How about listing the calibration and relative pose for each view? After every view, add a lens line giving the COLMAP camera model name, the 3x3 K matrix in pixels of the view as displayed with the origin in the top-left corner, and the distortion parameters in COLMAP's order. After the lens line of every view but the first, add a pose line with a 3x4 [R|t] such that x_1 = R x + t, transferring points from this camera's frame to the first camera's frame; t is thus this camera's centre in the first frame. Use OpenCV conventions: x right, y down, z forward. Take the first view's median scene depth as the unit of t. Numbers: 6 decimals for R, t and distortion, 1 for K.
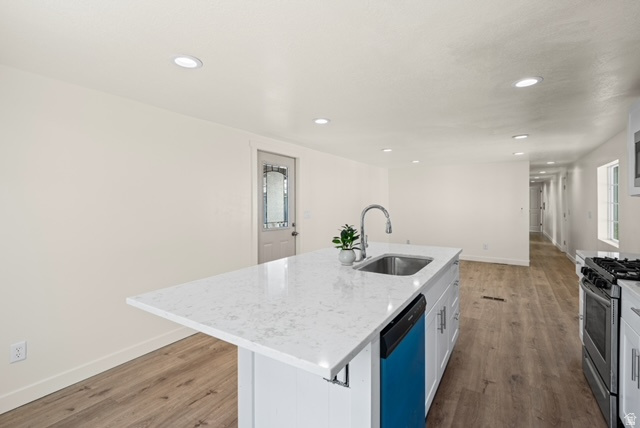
lens RADIAL K [[293.3, 0, 315.3], [0, 293.3, 205.9], [0, 0, 1]] dist [0.001376, -0.000709]
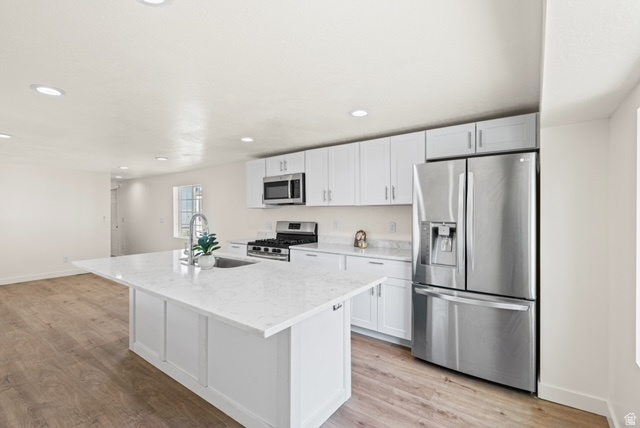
lens RADIAL K [[293.3, 0, 319.2], [0, 293.3, 213.3], [0, 0, 1]] dist [0.001376, -0.000709]
pose [[0.055323, -0.003366, 0.998463, -0.599664], [0.012098, 0.999923, 0.002701, -0.000529], [-0.998395, 0.011930, 0.055359, 0.325520]]
